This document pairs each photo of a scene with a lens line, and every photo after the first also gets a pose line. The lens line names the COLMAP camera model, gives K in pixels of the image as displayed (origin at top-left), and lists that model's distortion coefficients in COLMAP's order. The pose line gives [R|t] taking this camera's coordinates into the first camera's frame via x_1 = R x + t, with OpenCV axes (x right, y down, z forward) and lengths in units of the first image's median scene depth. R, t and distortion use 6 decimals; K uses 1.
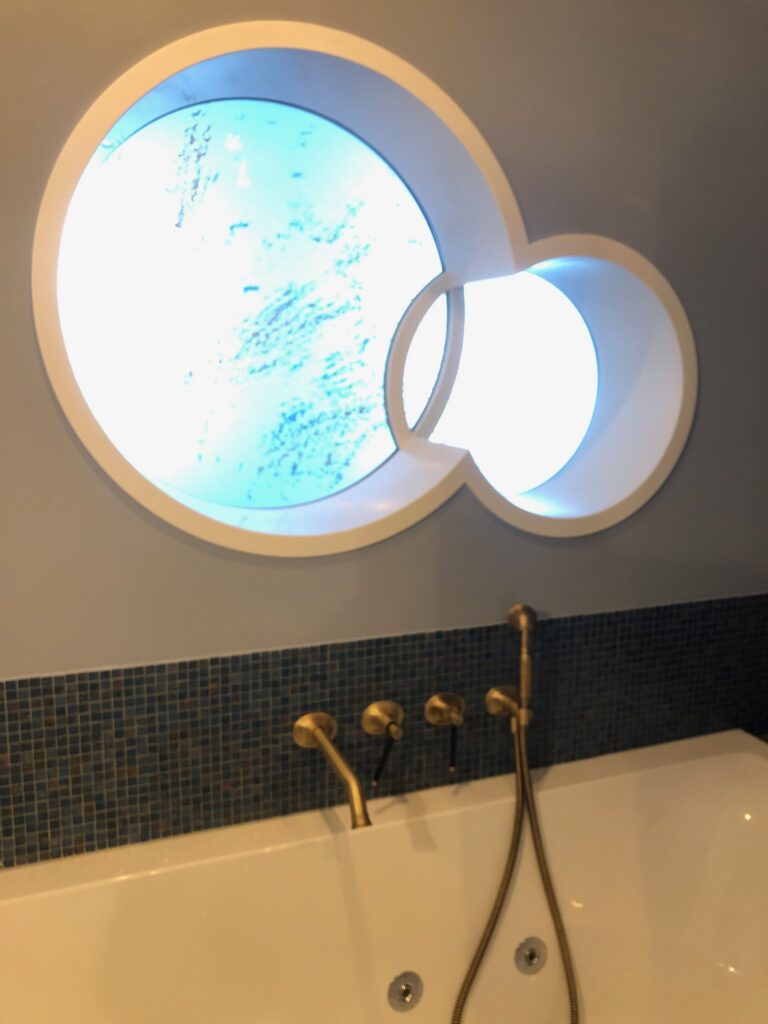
lens RADIAL K [[818.9, 0, 382.1], [0, 818.9, 555.8], [0, 0, 1]] dist [-0.001069, 0.000615]
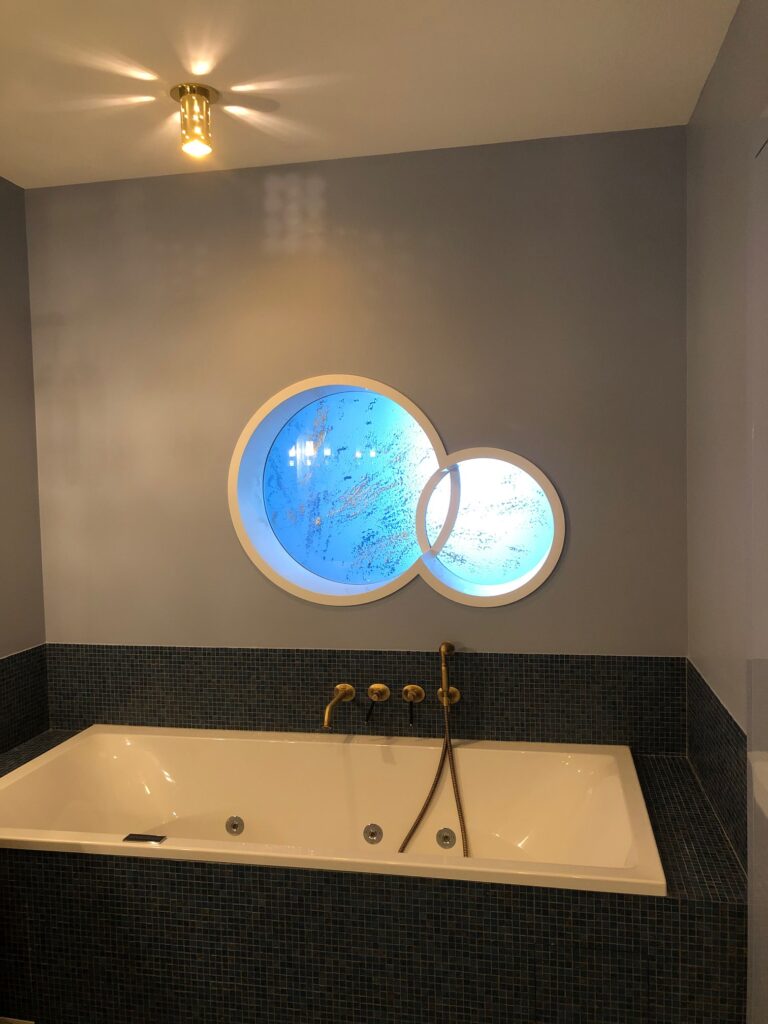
lens RADIAL K [[818.9, 0, 382.1], [0, 818.9, 555.8], [0, 0, 1]] dist [-0.001069, 0.000615]
pose [[0.850004, 0.034860, -0.525621, 1.047544], [-0.088301, 0.993119, -0.076929, 0.023027], [0.519322, 0.111803, 0.847234, -0.710662]]
